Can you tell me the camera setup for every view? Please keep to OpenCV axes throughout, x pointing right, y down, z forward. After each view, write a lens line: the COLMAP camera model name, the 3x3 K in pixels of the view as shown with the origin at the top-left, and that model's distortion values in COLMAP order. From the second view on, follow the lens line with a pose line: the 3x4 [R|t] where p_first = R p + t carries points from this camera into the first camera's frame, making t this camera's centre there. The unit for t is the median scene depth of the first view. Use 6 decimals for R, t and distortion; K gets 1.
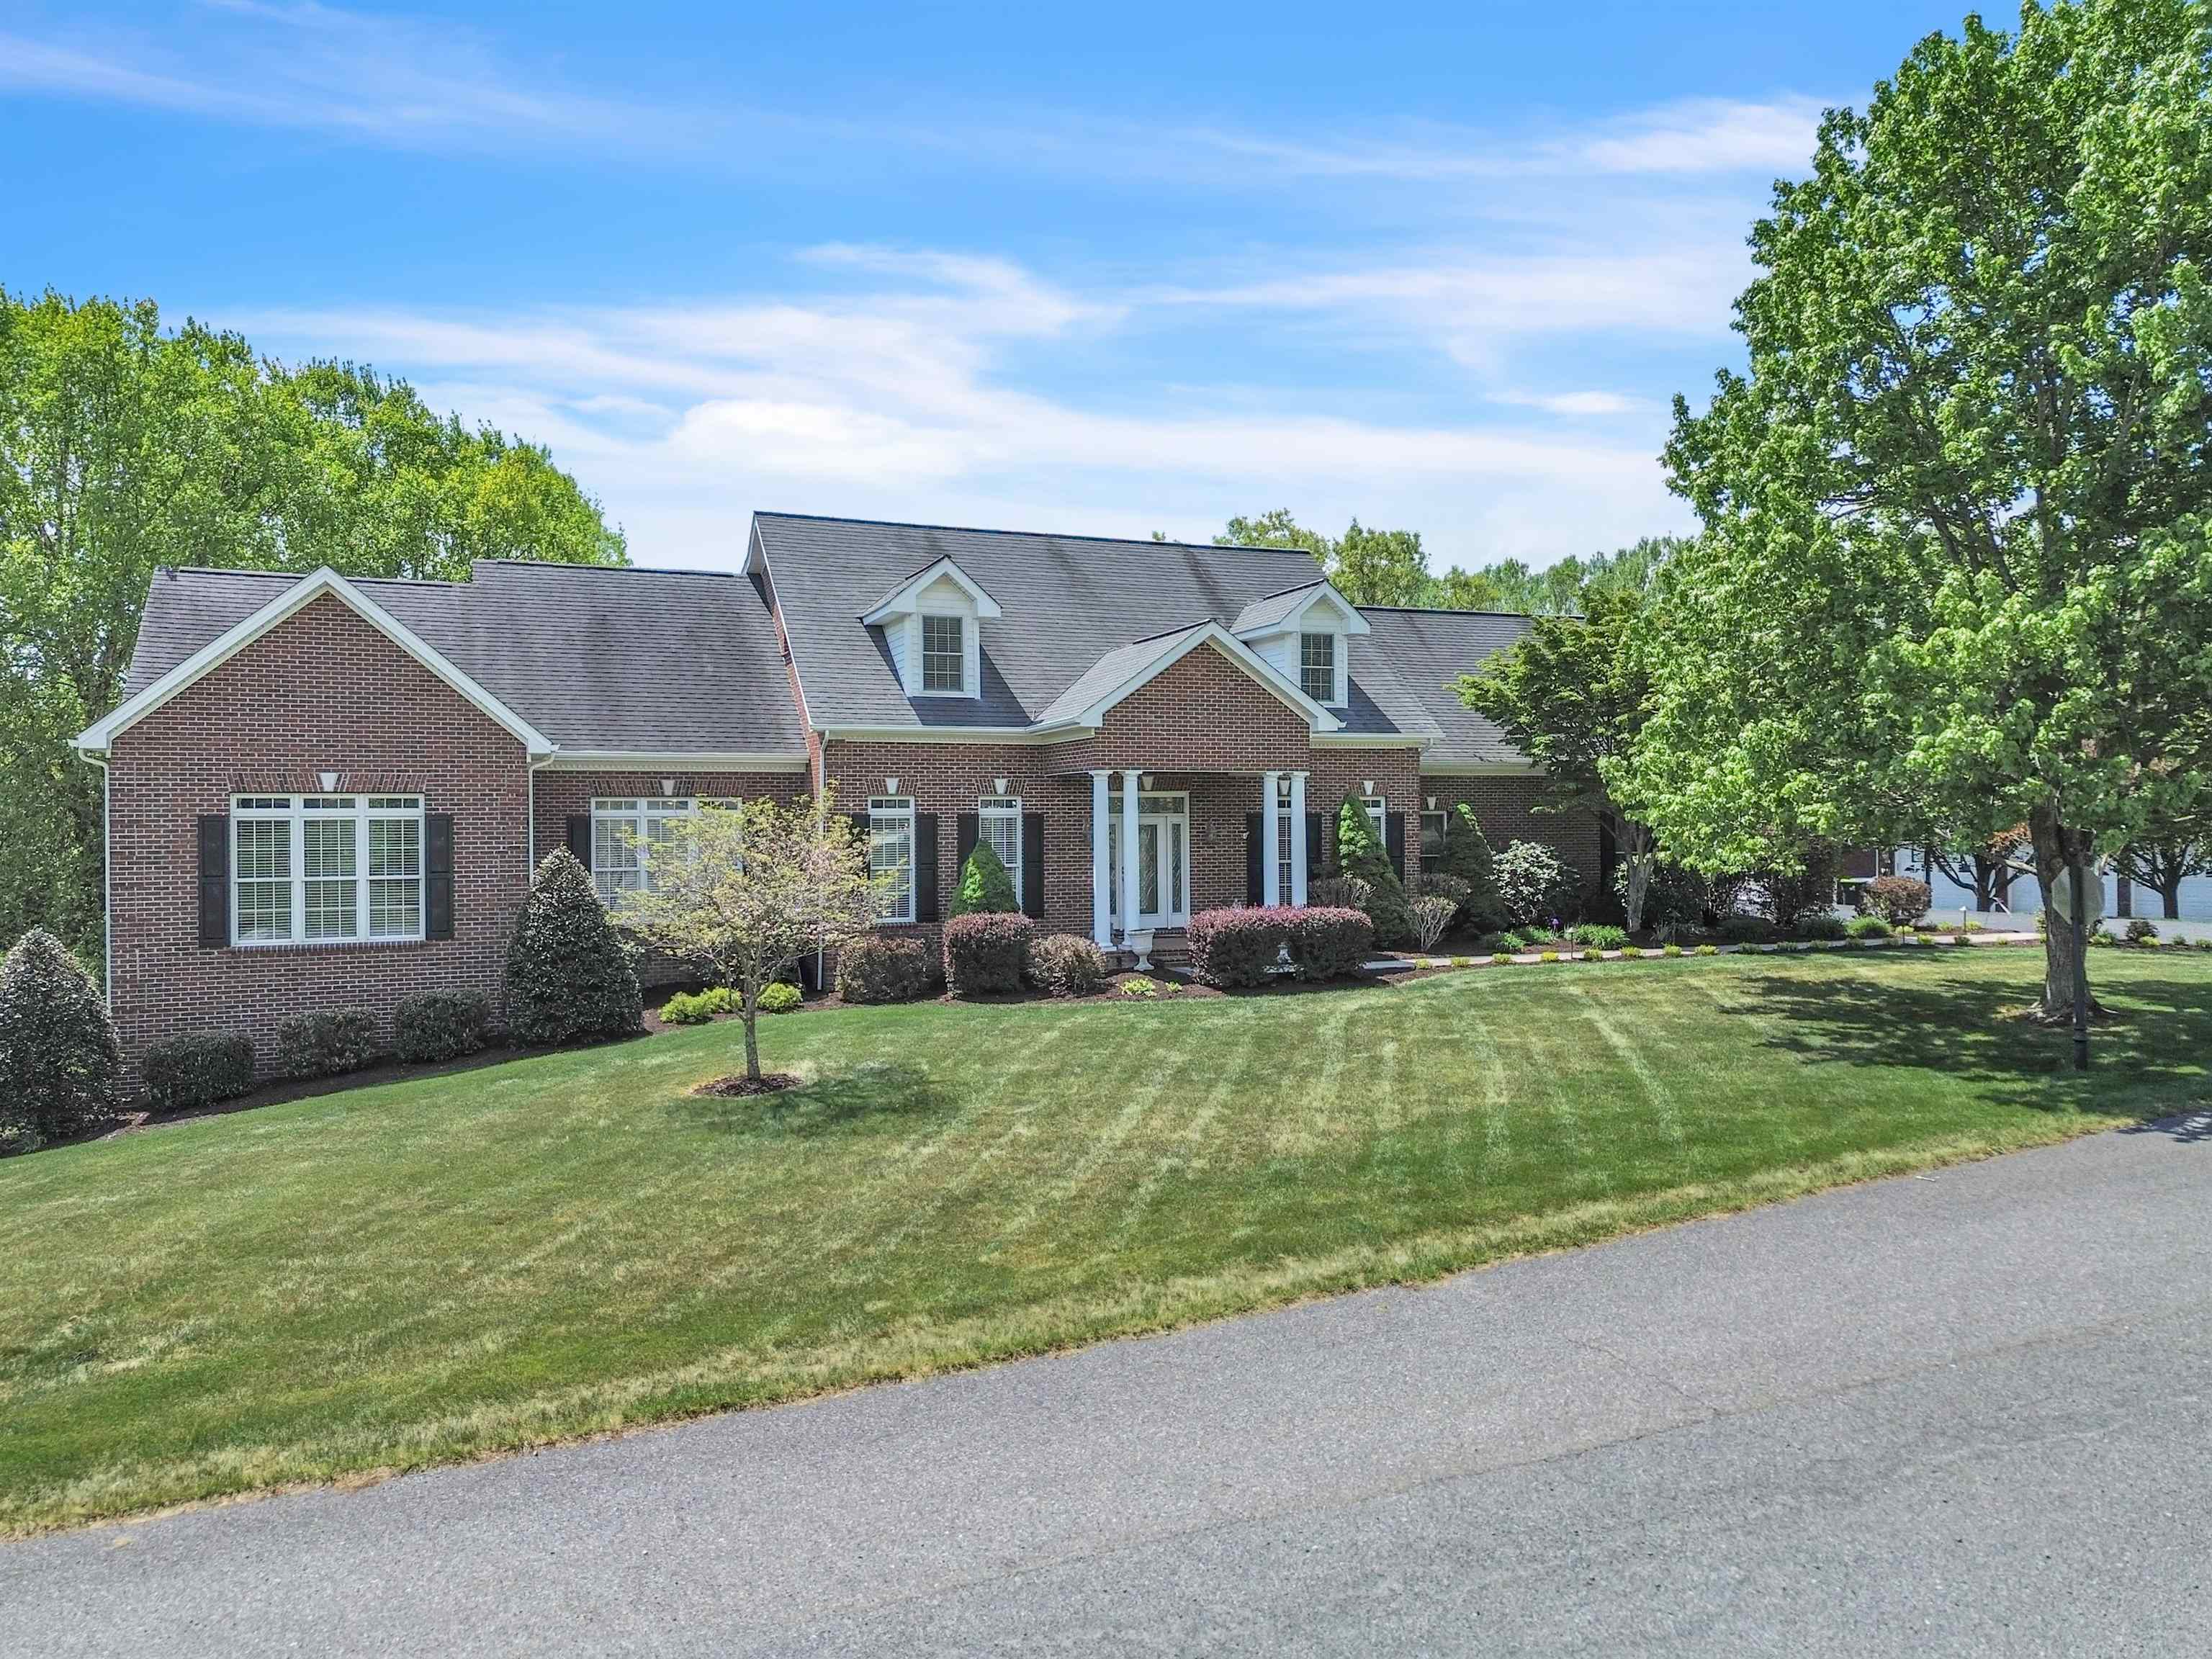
lens RADIAL K [[1582.0, 0, 1114.7], [0, 1582.0, 828.9], [0, 0, 1]] dist [0.057928, -0.047763]
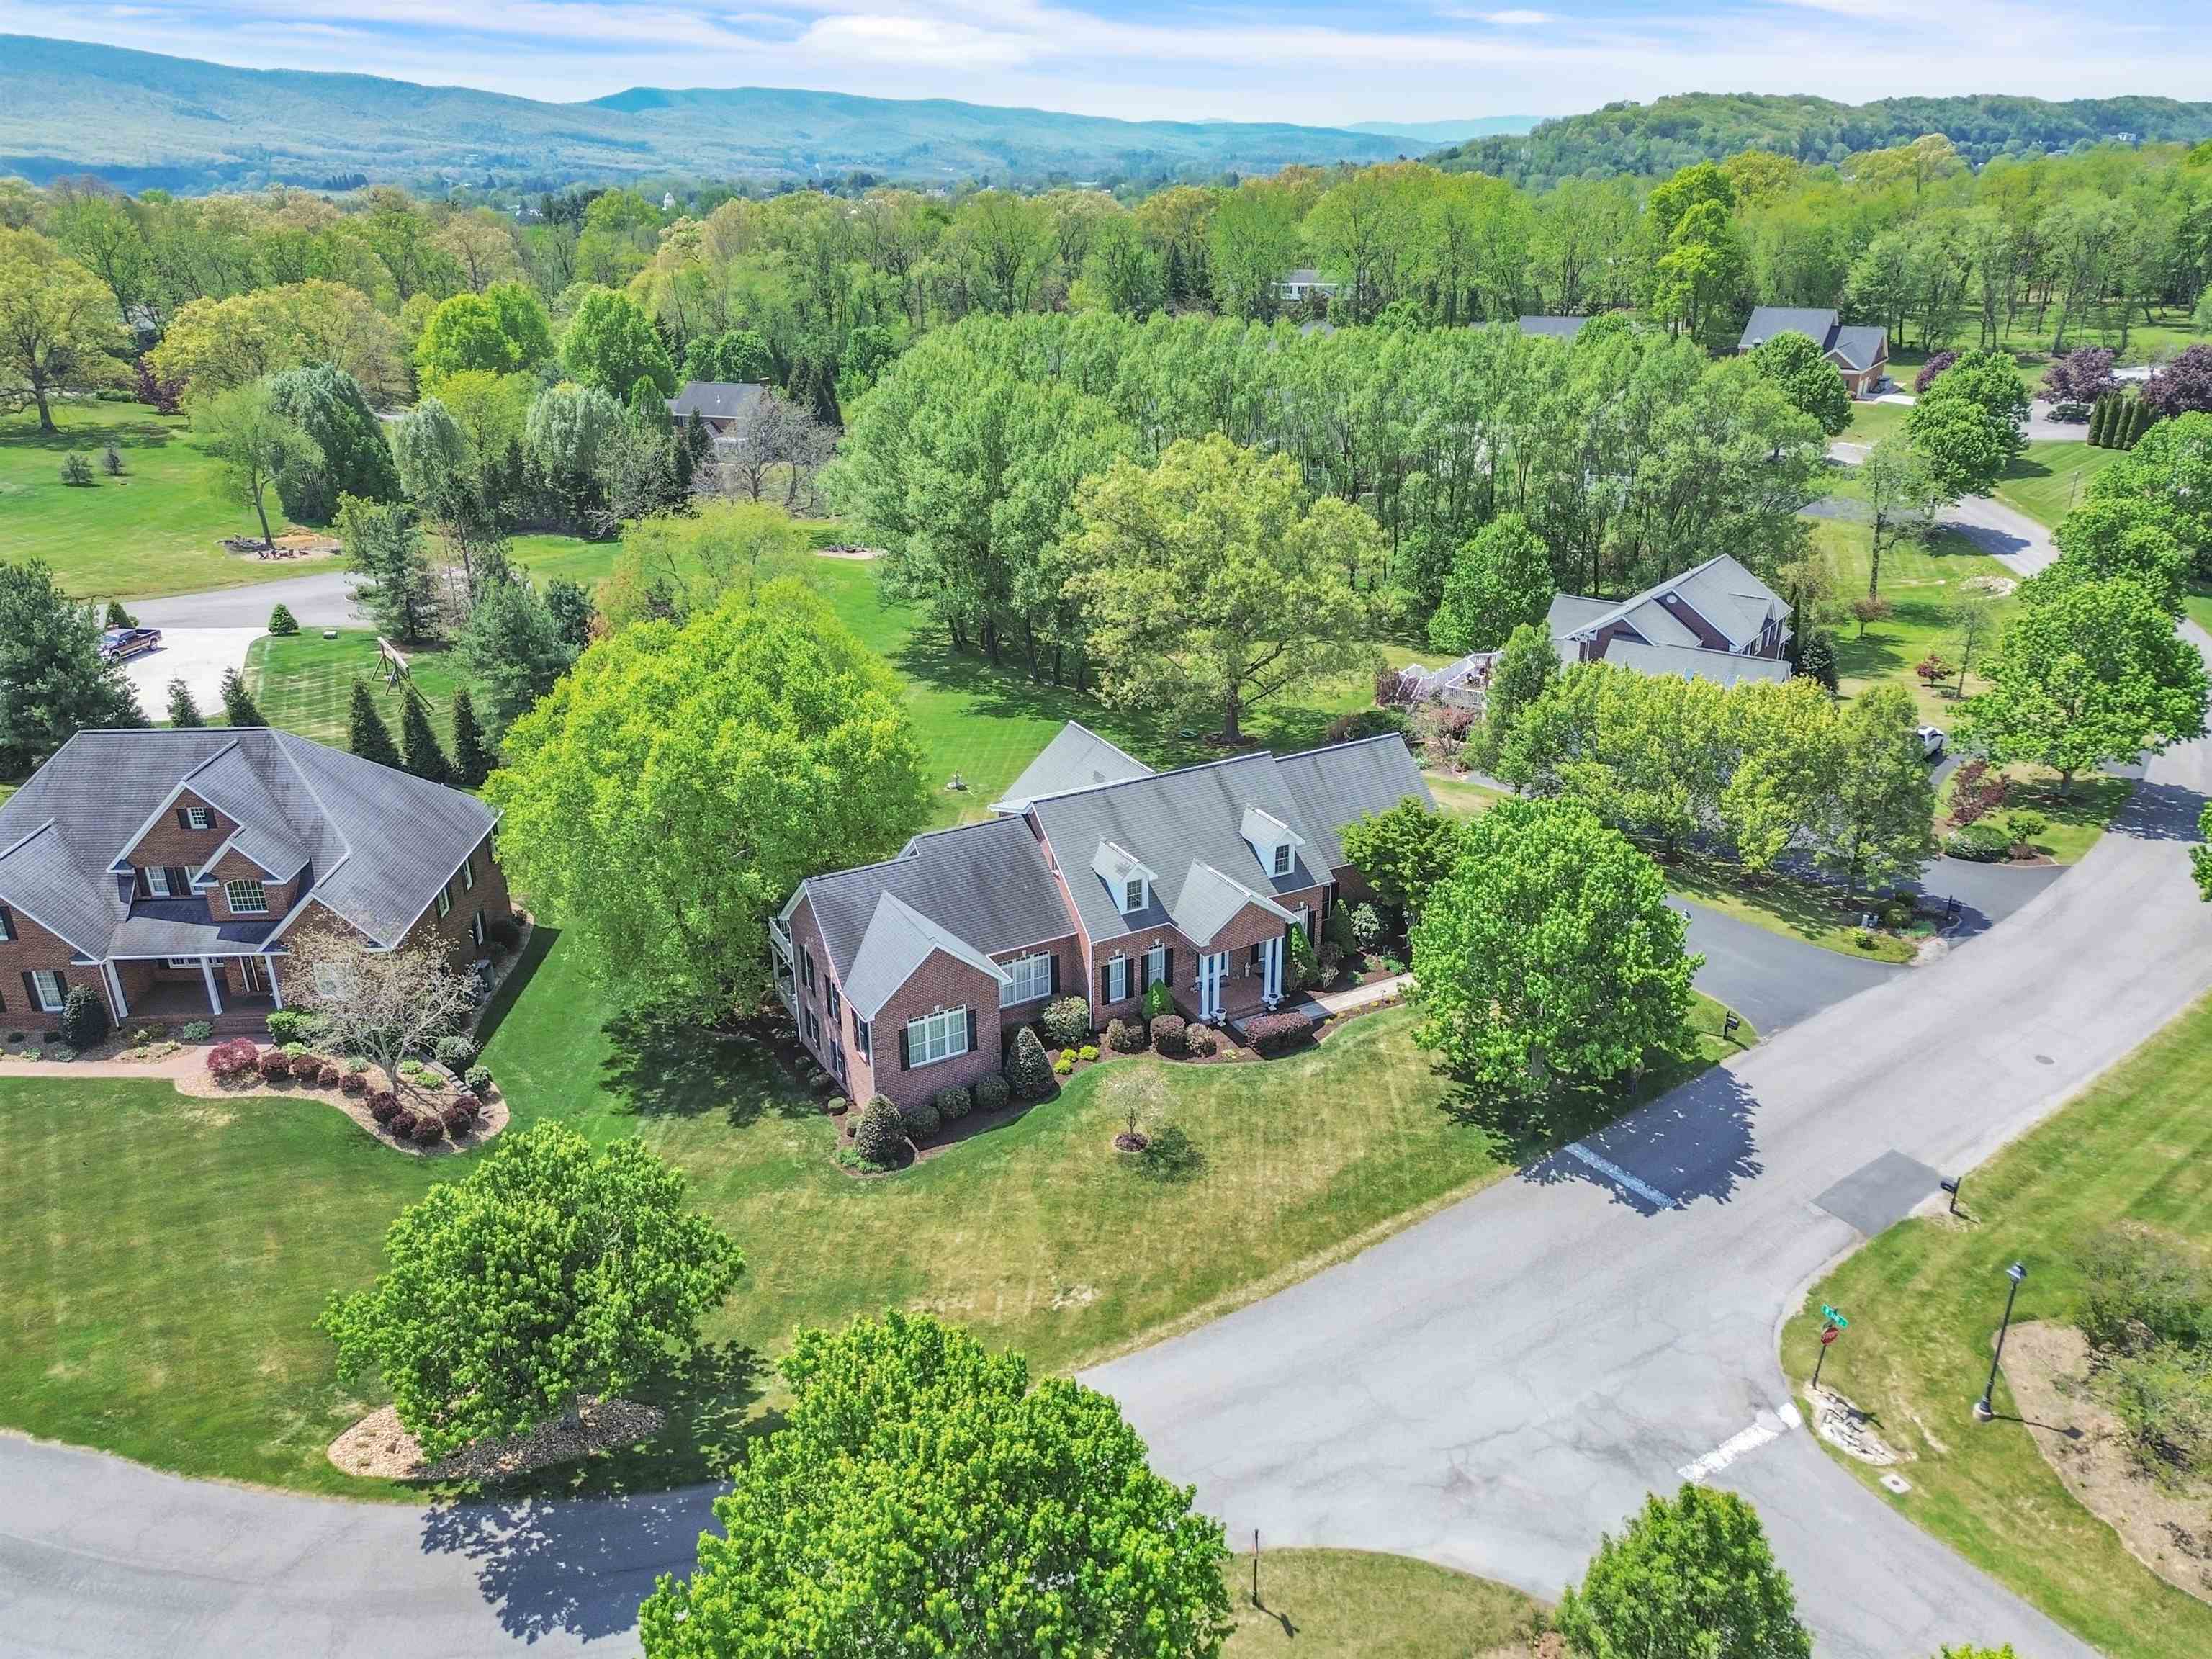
lens RADIAL K [[1582.0, 0, 1114.7], [0, 1582.0, 828.9], [0, 0, 1]] dist [0.057928, -0.047763]
pose [[0.992380, -0.044882, 0.114752, -0.481817], [-0.002597, 0.923472, 0.383656, -1.320918], [-0.123189, -0.381031, 0.916319, -1.352868]]
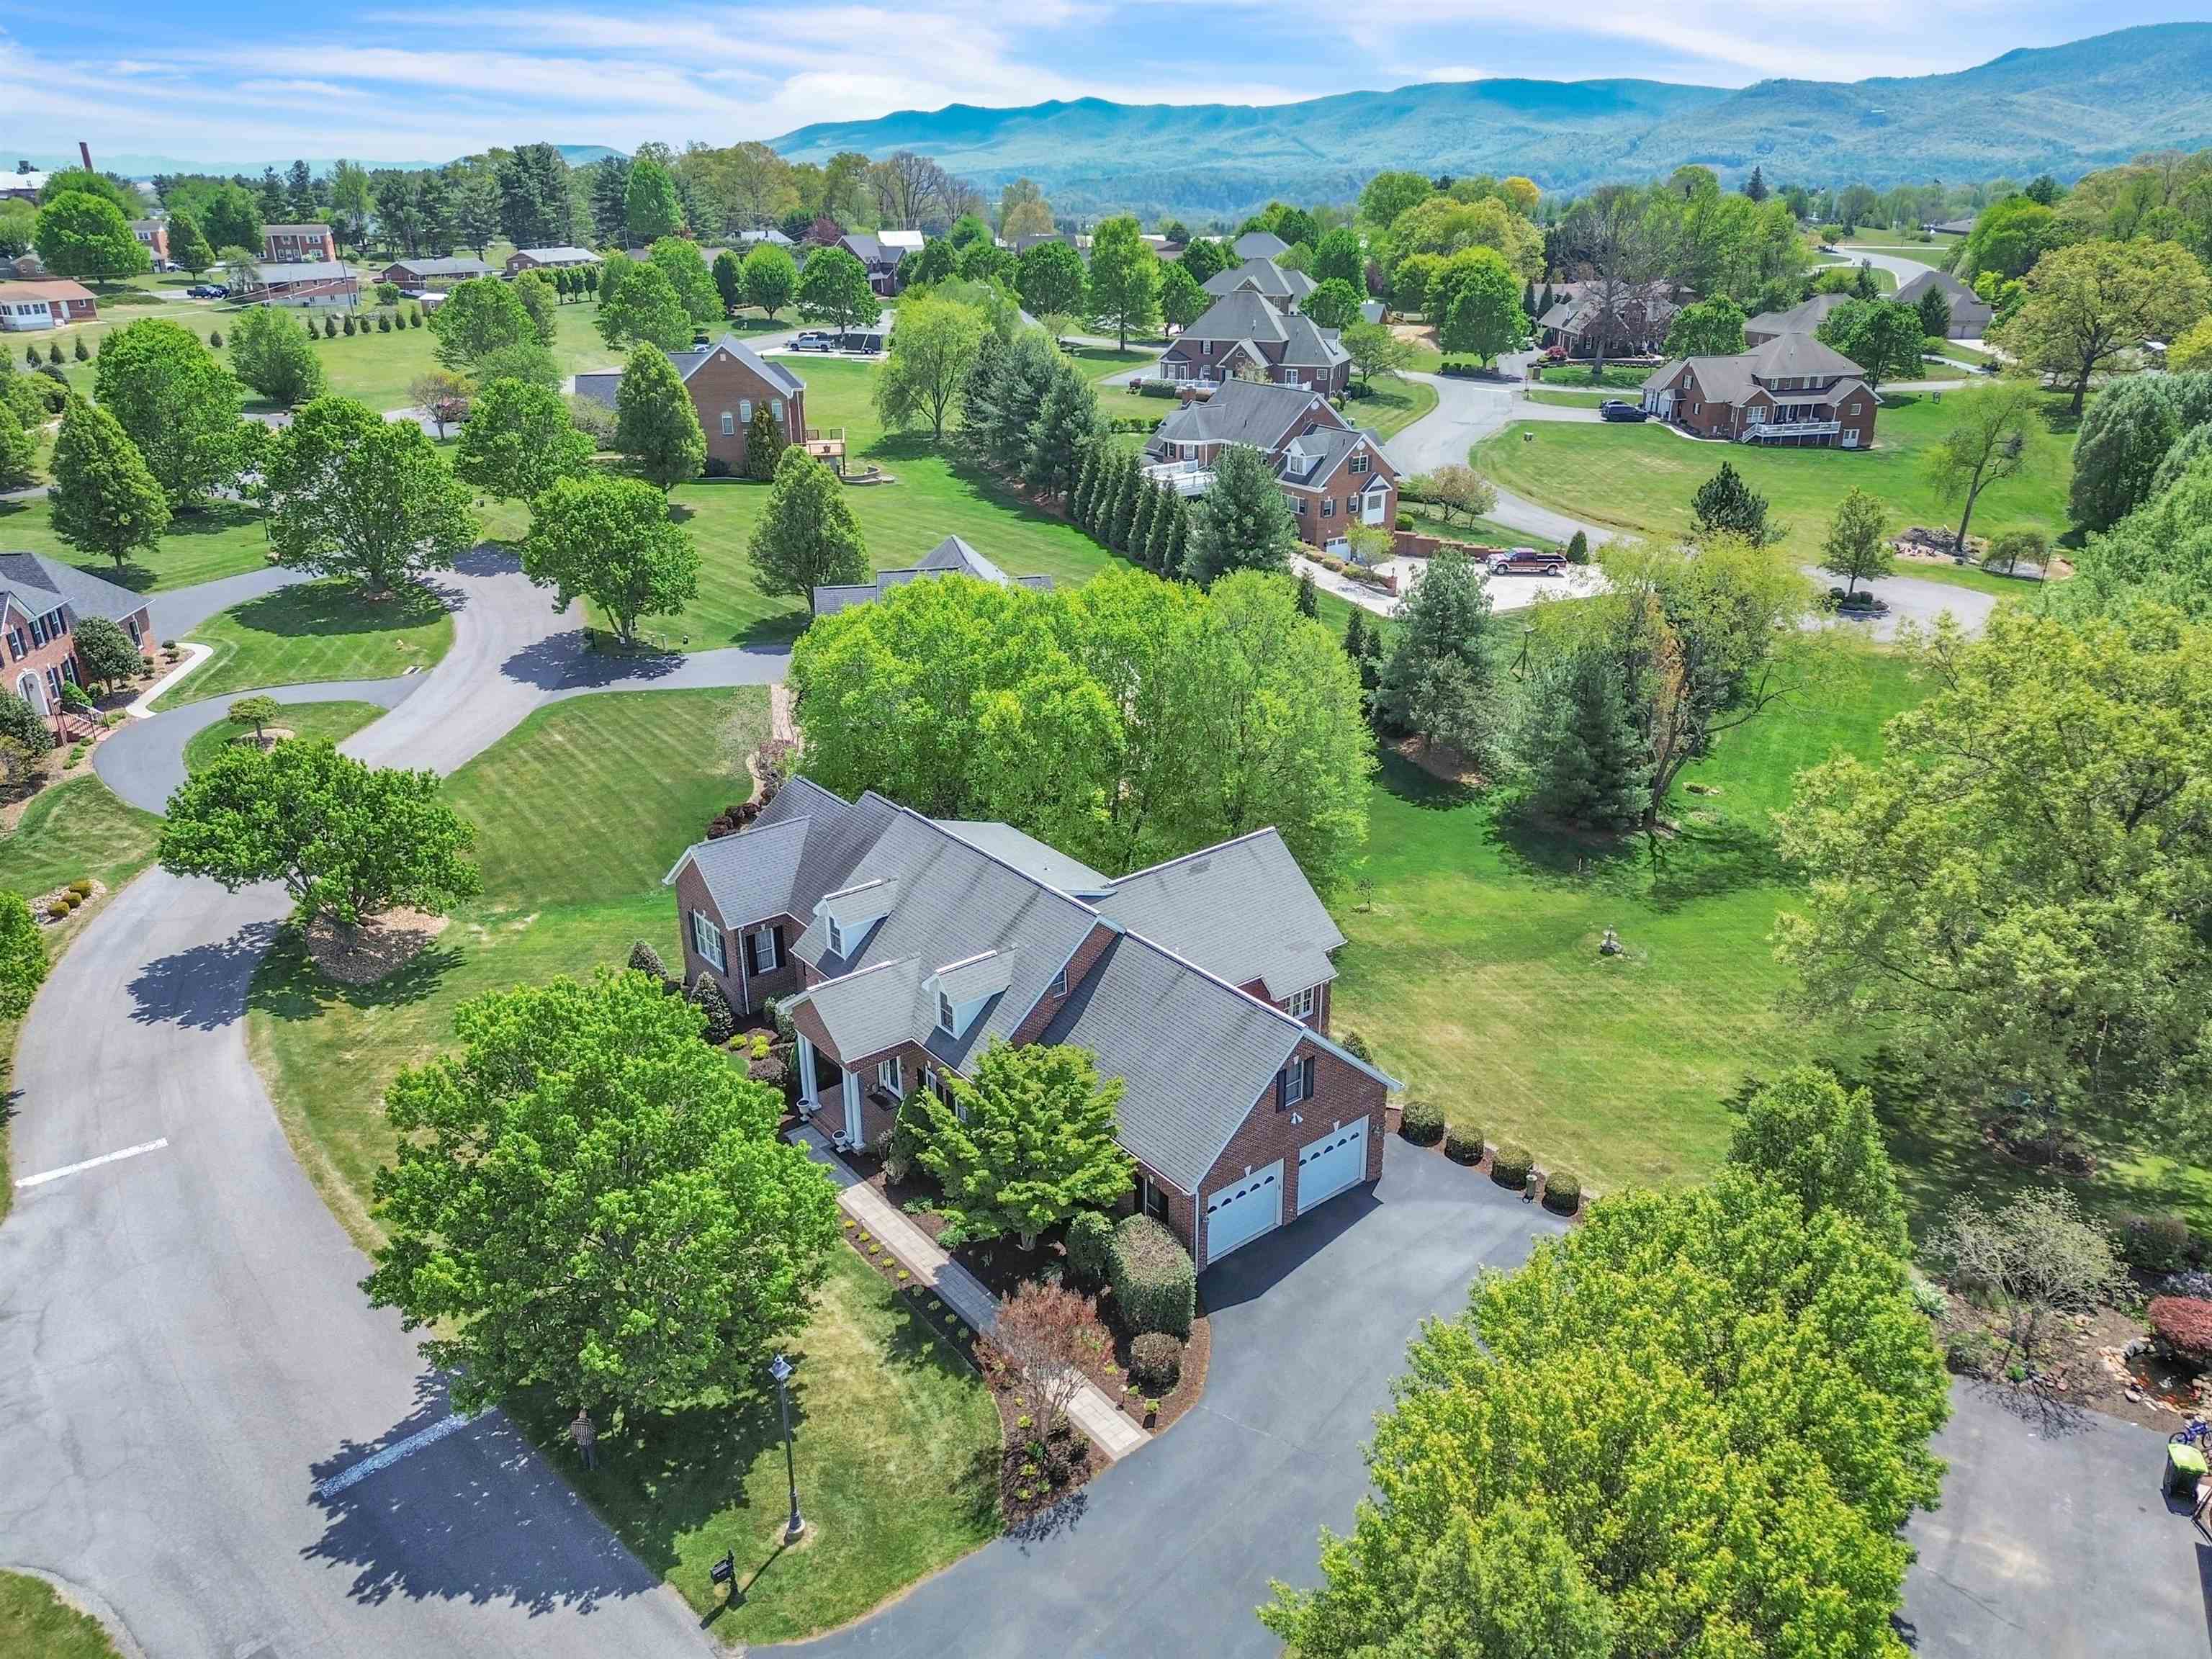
lens RADIAL K [[1582.0, 0, 1114.7], [0, 1582.0, 828.9], [0, 0, 1]] dist [0.057928, -0.047763]
pose [[0.287594, 0.375544, -0.881054, 2.143687], [0.001768, 0.919709, 0.392598, -1.261297], [0.957751, -0.114466, 0.263838, 0.973892]]
